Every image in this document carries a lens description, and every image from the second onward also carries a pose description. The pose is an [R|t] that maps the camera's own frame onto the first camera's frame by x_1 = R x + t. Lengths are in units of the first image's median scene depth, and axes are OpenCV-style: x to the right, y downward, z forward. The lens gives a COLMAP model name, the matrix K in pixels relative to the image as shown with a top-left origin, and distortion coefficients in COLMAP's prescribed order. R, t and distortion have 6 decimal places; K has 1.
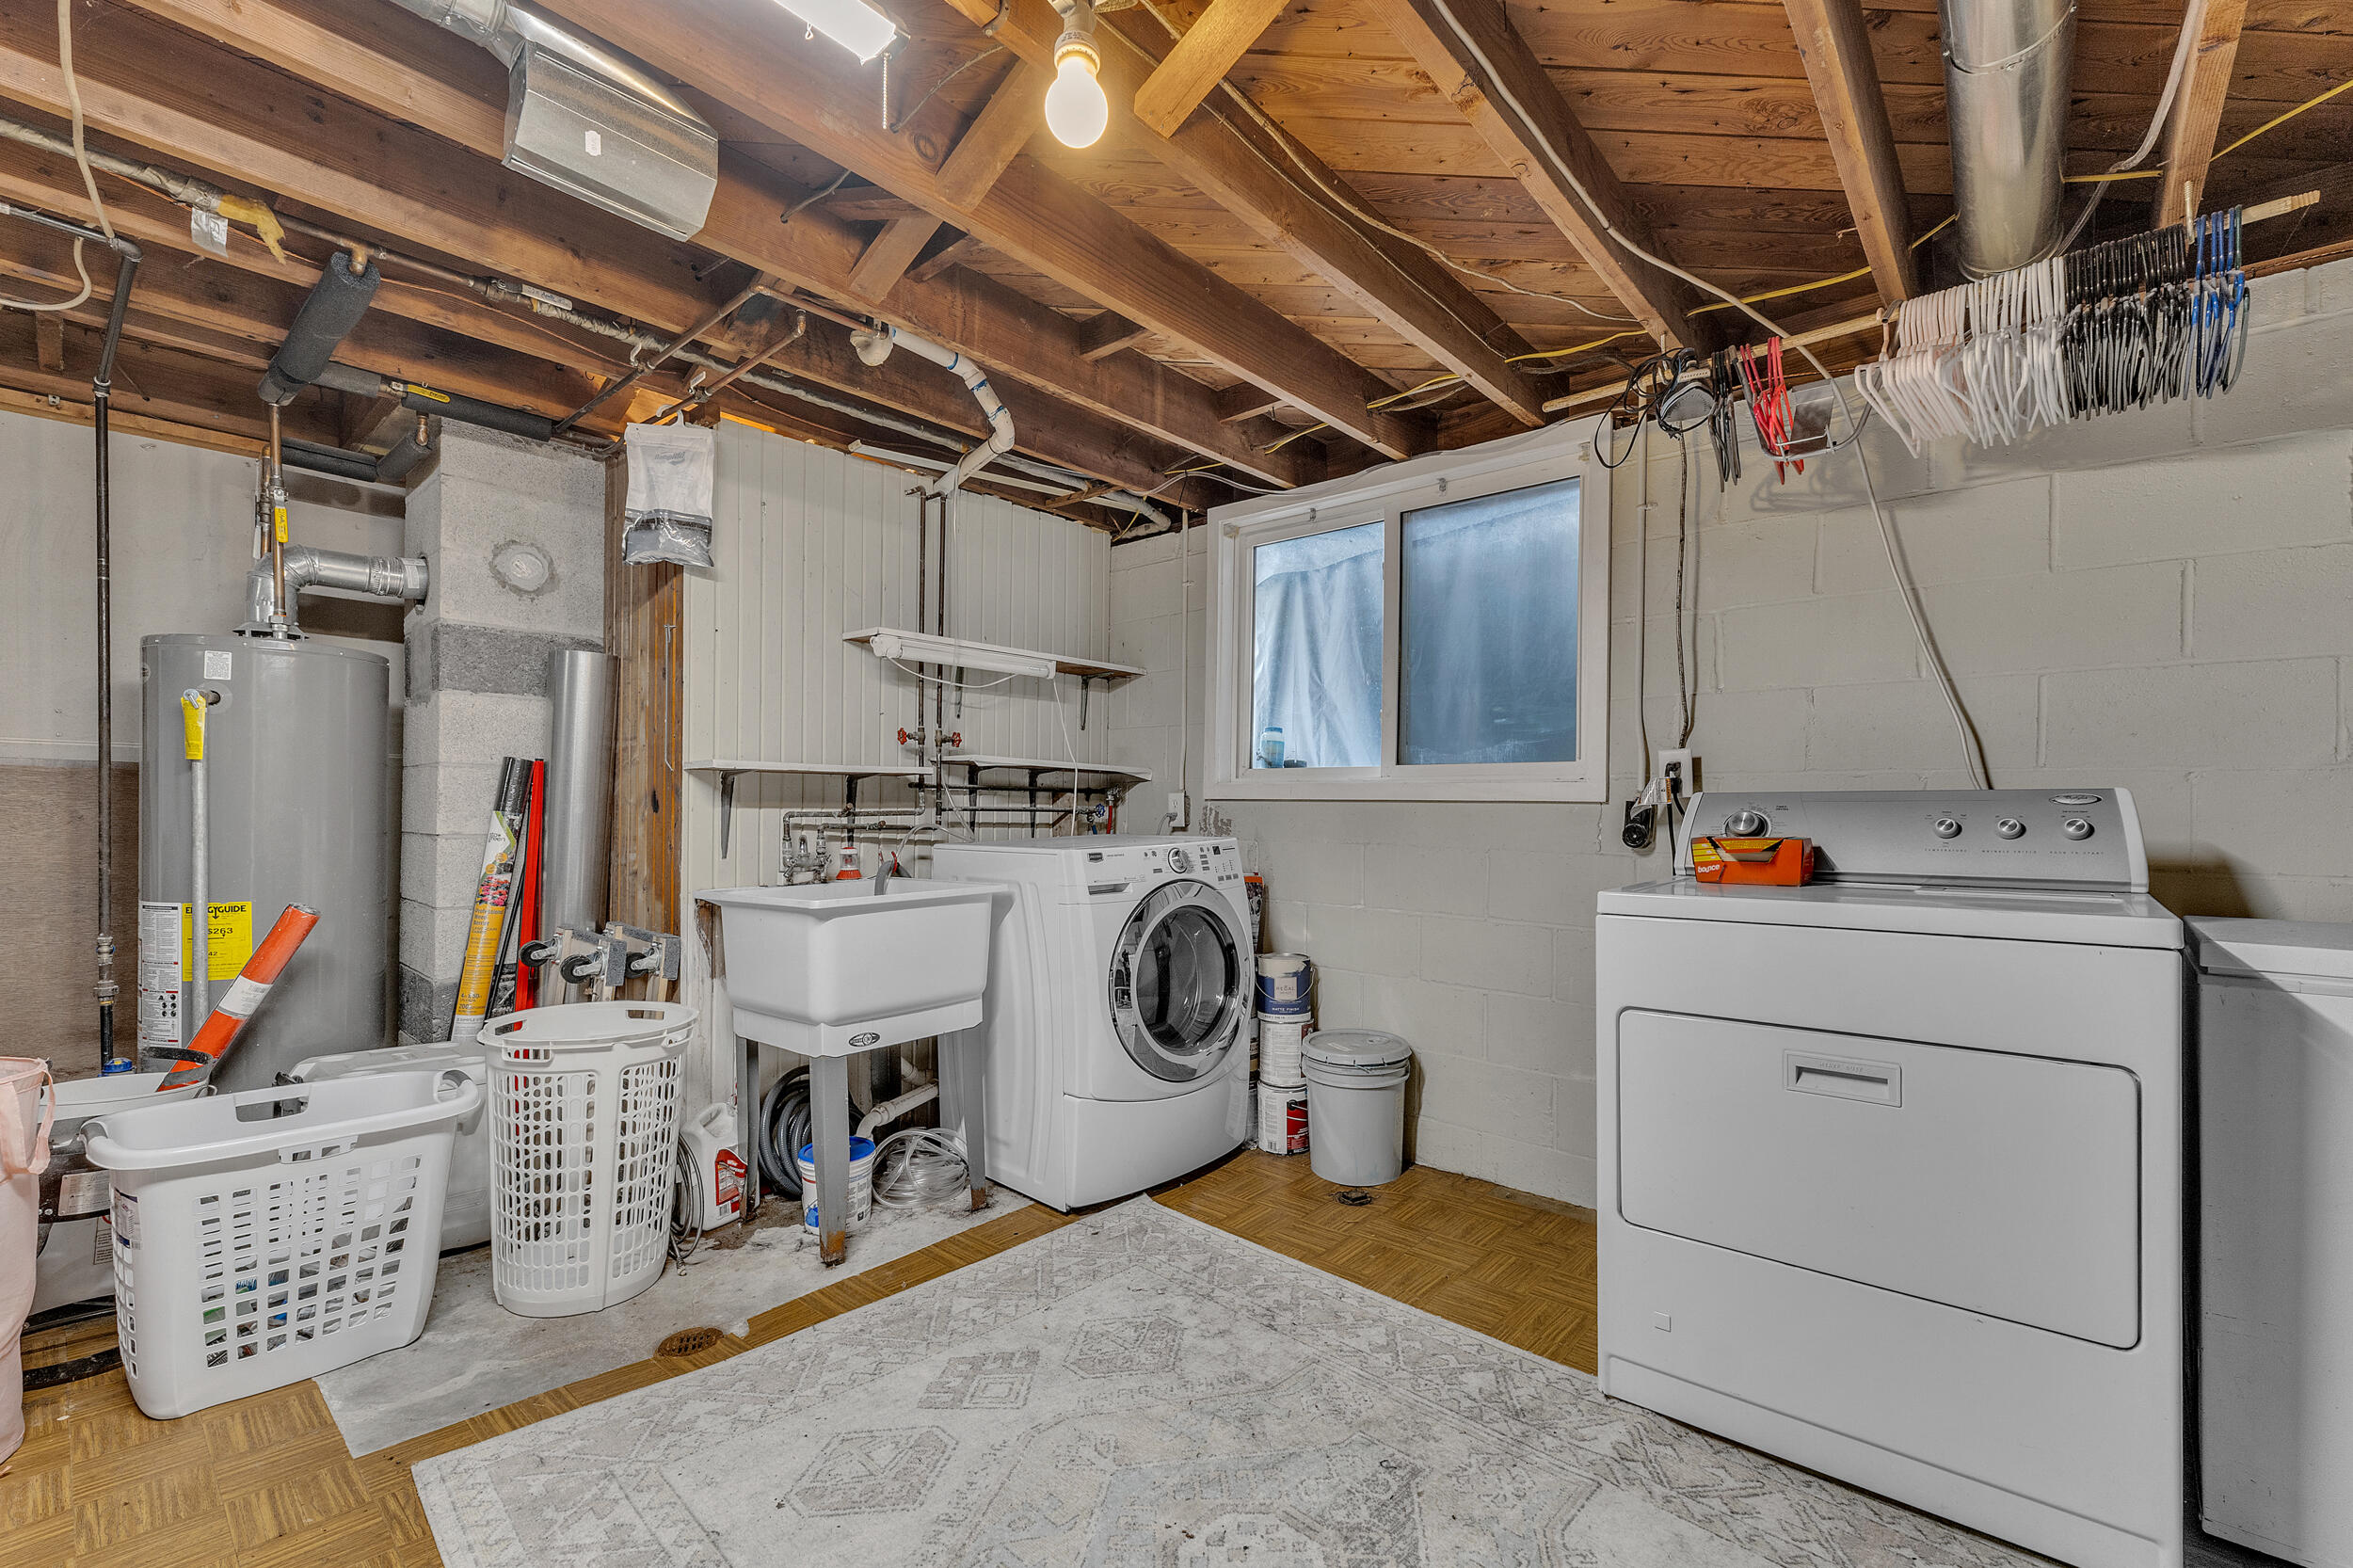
lens RADIAL K [[994.5, 0, 1180.3], [0, 994.5, 818.0], [0, 0, 1]] dist [-0.000573, -0.000101]
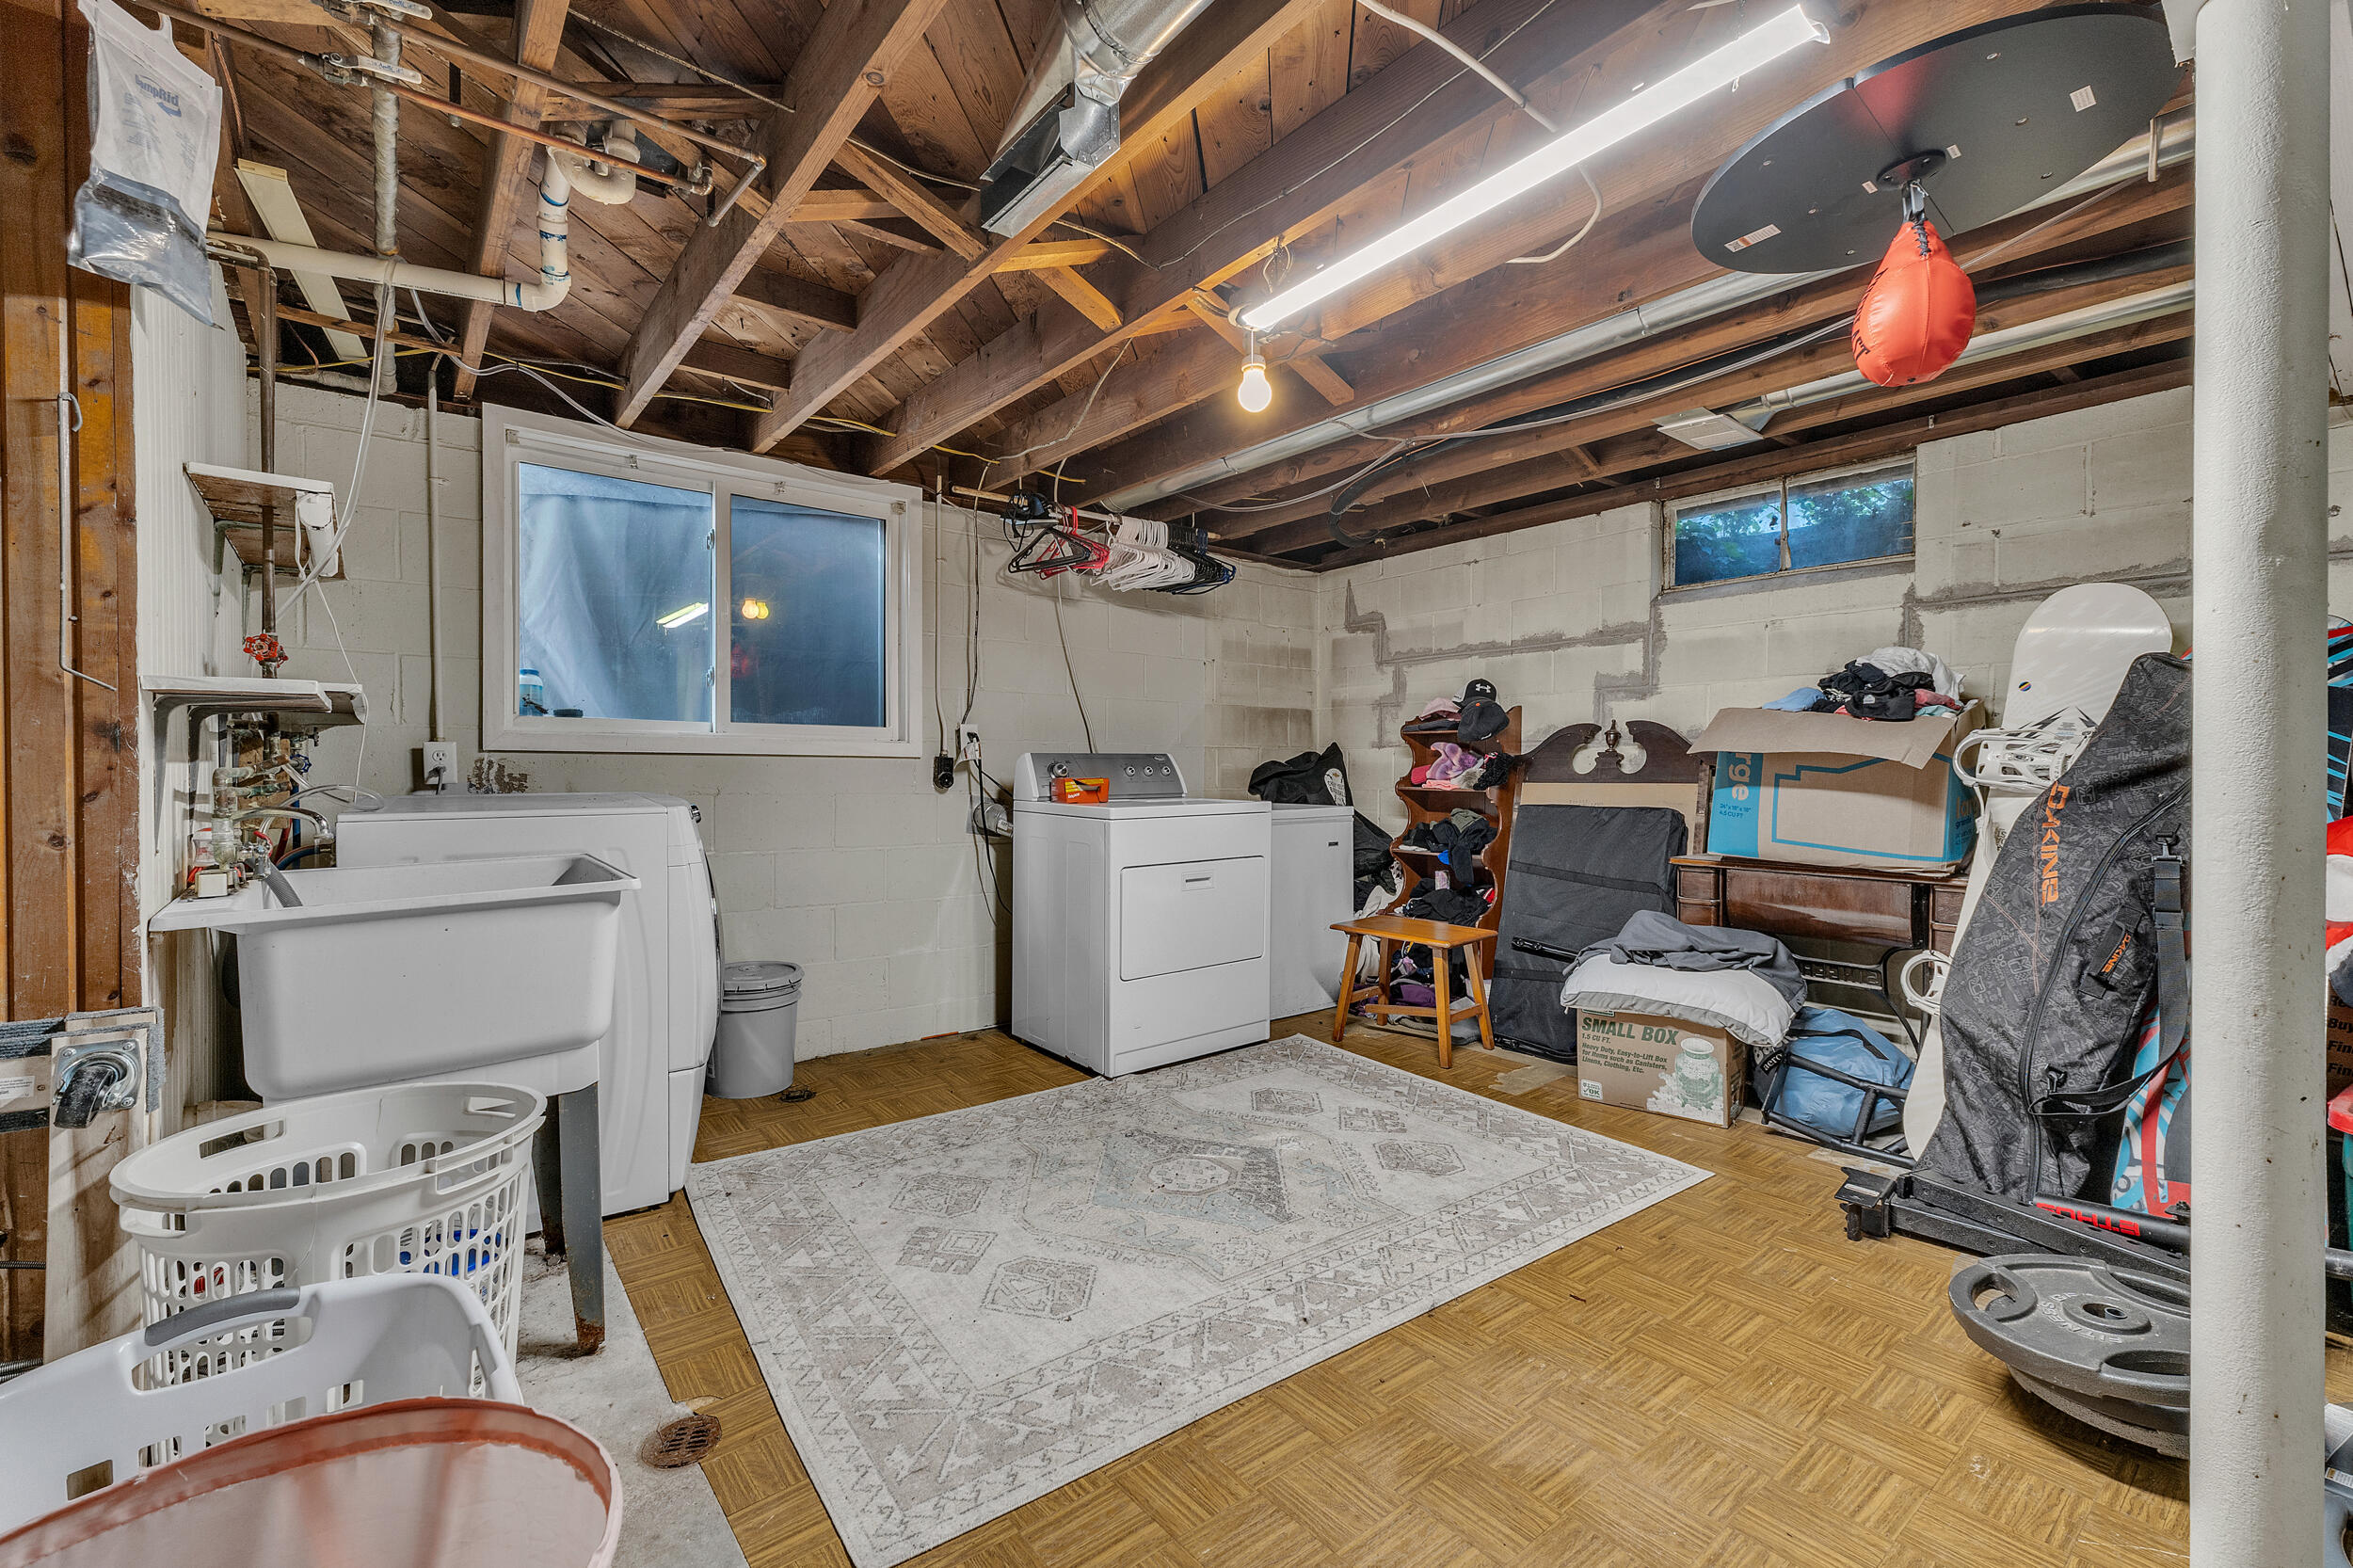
lens RADIAL K [[1005.1, 0, 1179.9], [0, 1005.1, 789.2], [0, 0, 1]] dist [-0.000493, -0.000153]
pose [[0.170436, -0.028940, 0.984944, -1.234624], [0.002546, 0.999578, 0.028929, -0.015116], [-0.985365, -0.002423, 0.170438, 0.489960]]
